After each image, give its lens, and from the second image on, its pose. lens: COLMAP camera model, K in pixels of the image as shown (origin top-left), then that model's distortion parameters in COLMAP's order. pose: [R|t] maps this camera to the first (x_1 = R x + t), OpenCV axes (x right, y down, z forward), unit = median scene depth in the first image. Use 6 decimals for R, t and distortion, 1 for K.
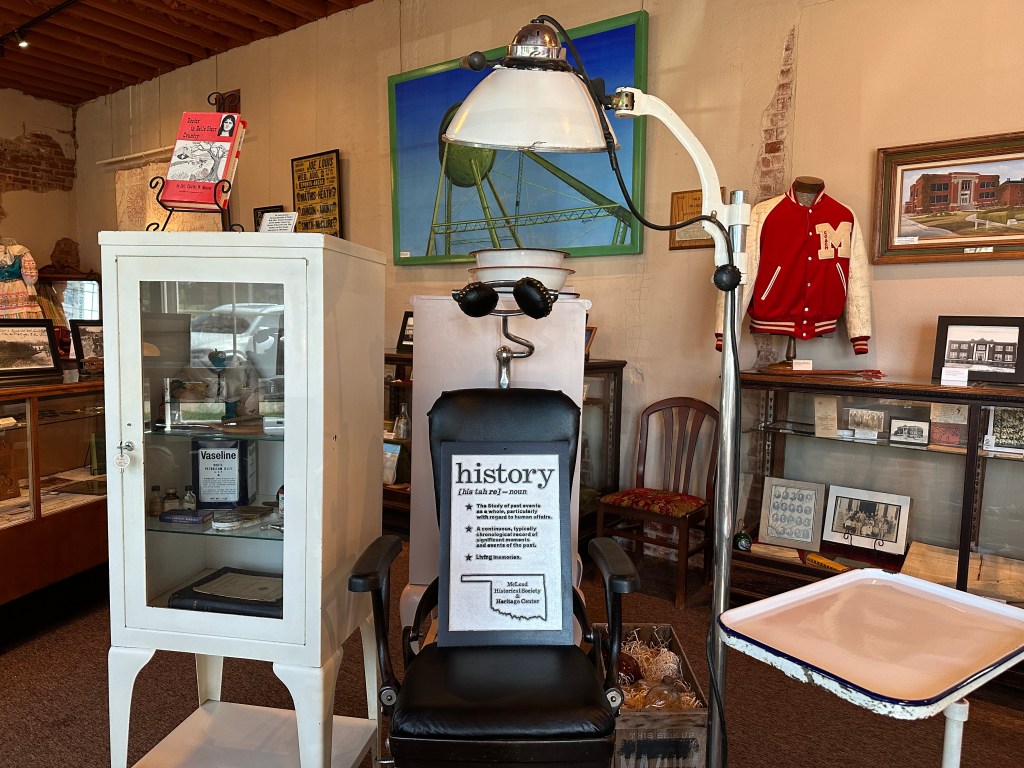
lens RADIAL K [[776.6, 0, 514.5], [0, 776.6, 384.5], [0, 0, 1]] dist [0.003140, -0.001394]
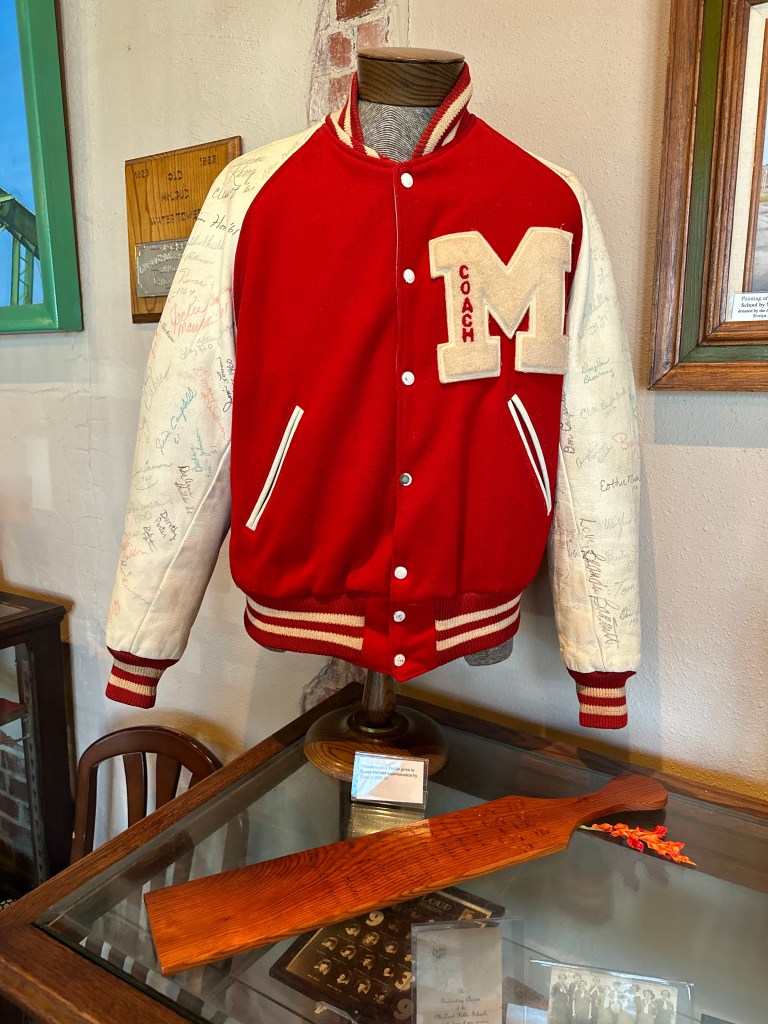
lens RADIAL K [[776.6, 0, 381.9], [0, 776.6, 510.9], [0, 0, 1]] dist [0.003140, -0.001394]
pose [[0.995910, -0.019250, 0.088273, 0.347747], [0.010859, 0.995459, 0.094574, -0.142453], [-0.089692, -0.093228, 0.991597, 0.745918]]
